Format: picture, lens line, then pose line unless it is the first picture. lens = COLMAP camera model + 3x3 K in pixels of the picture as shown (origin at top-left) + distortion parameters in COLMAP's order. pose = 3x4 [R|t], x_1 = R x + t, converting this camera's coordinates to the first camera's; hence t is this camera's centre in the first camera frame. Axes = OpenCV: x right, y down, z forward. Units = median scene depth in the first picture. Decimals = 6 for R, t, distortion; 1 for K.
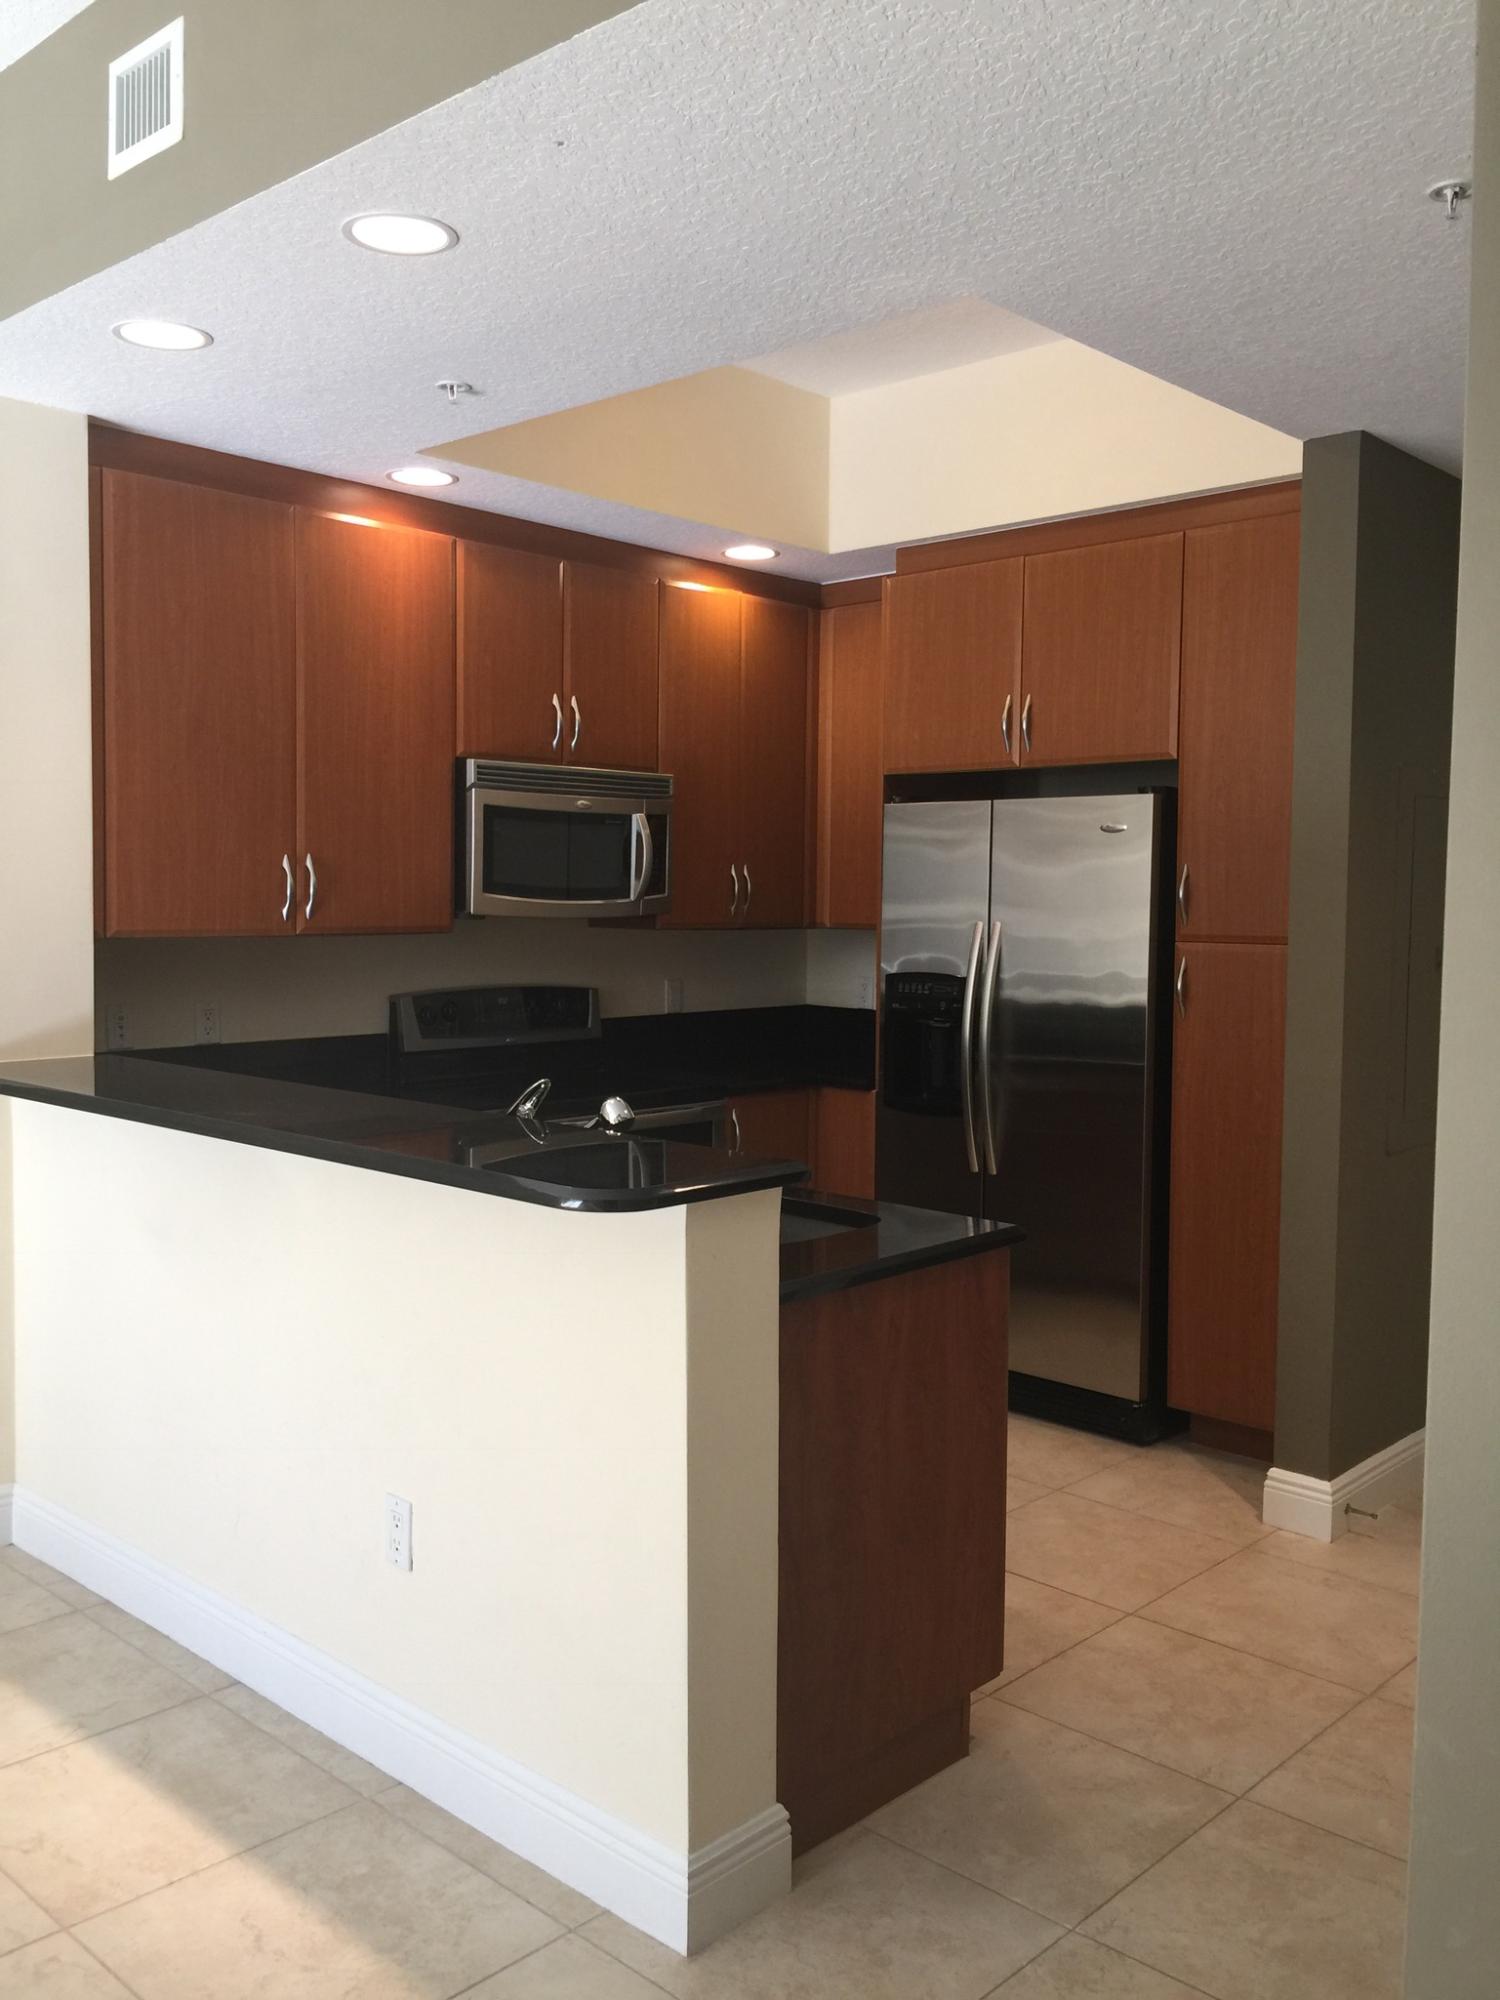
lens RADIAL K [[1663.2, 0, 749.9], [0, 1663.2, 1009.4], [0, 0, 1]] dist [0.046513, -0.105481]
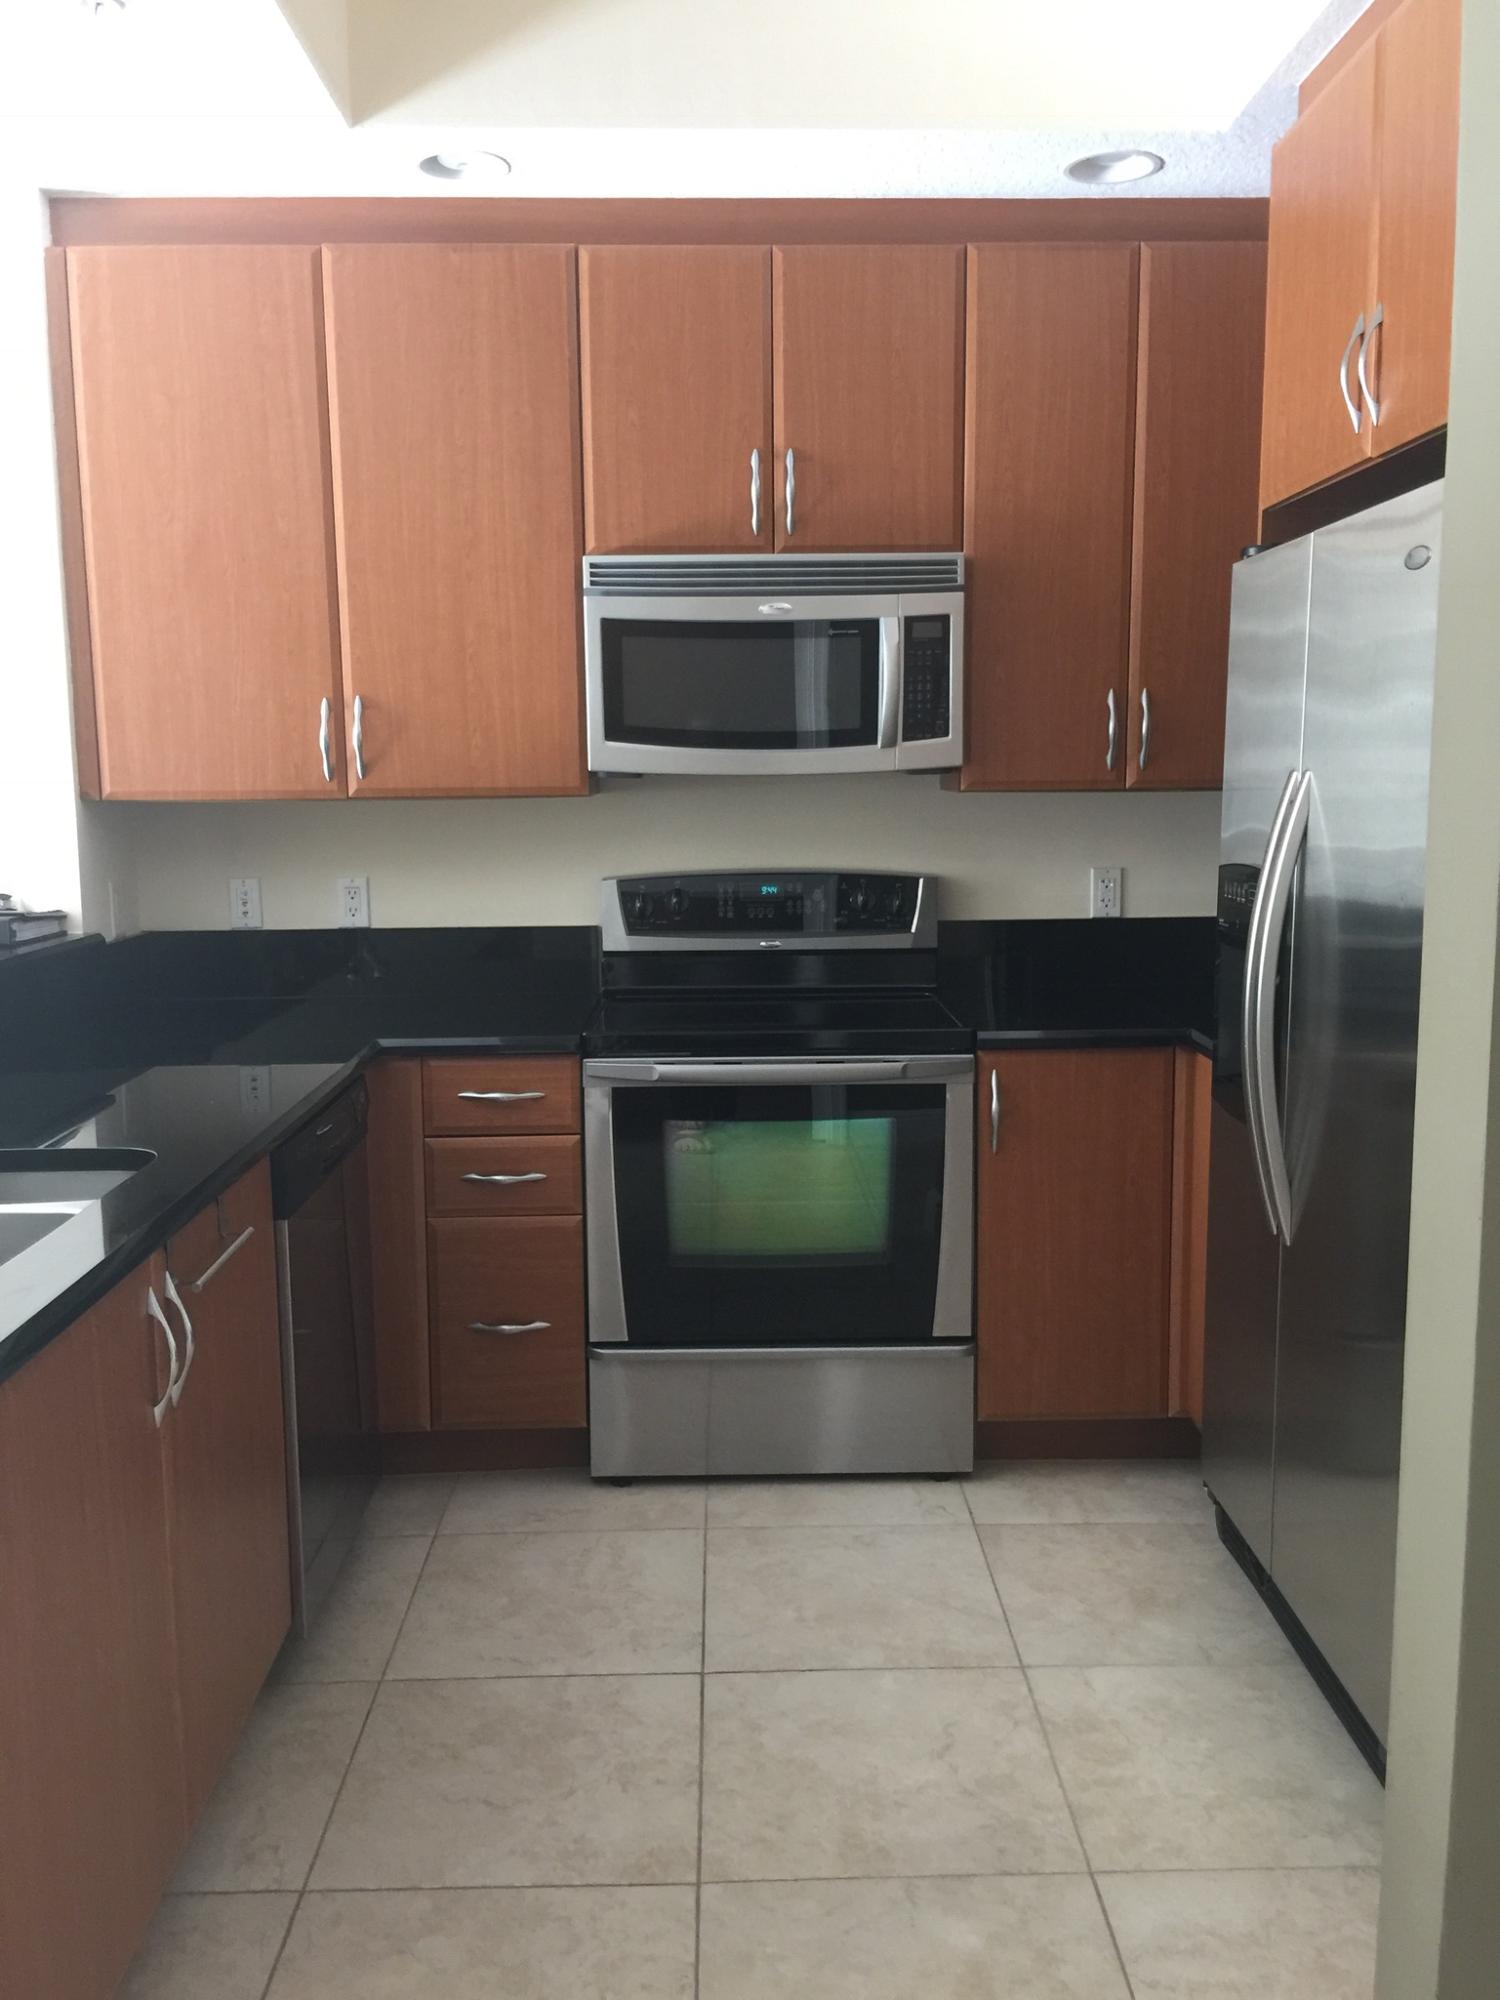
lens RADIAL K [[1803.1, 0, 750.1], [0, 1803.1, 982.8], [0, 0, 1]] dist [0.005949, -0.009189]
pose [[0.702889, 0.083841, -0.706341, 0.446934], [-0.035665, 0.995934, 0.082724, -0.032570], [0.710404, -0.032954, 0.703022, 0.489687]]
